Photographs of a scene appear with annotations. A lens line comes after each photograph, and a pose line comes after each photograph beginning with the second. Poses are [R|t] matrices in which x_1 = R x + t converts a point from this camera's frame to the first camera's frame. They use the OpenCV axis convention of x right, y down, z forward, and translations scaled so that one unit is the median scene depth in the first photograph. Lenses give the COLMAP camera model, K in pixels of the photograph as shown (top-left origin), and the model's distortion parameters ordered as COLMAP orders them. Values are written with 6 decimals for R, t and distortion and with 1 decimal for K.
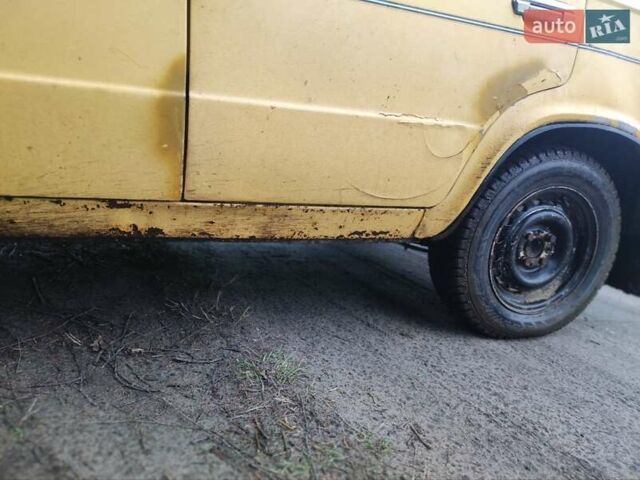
lens RADIAL K [[464.9, 0, 321.5], [0, 464.9, 242.5], [0, 0, 1]] dist [-0.003524, -0.003720]
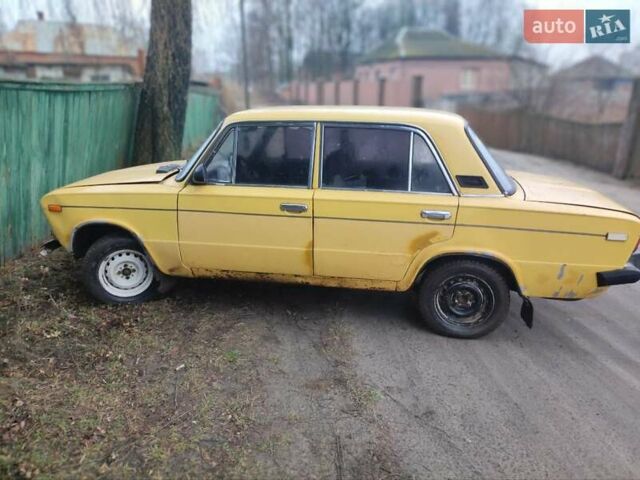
lens RADIAL K [[464.9, 0, 319.5], [0, 464.9, 238.6], [0, 0, 1]] dist [-0.003524, -0.003720]
pose [[0.863730, 0.049758, -0.501492, 1.345461], [-0.054897, 0.998482, 0.004518, -0.351873], [0.500956, 0.023628, 0.865150, -1.828142]]
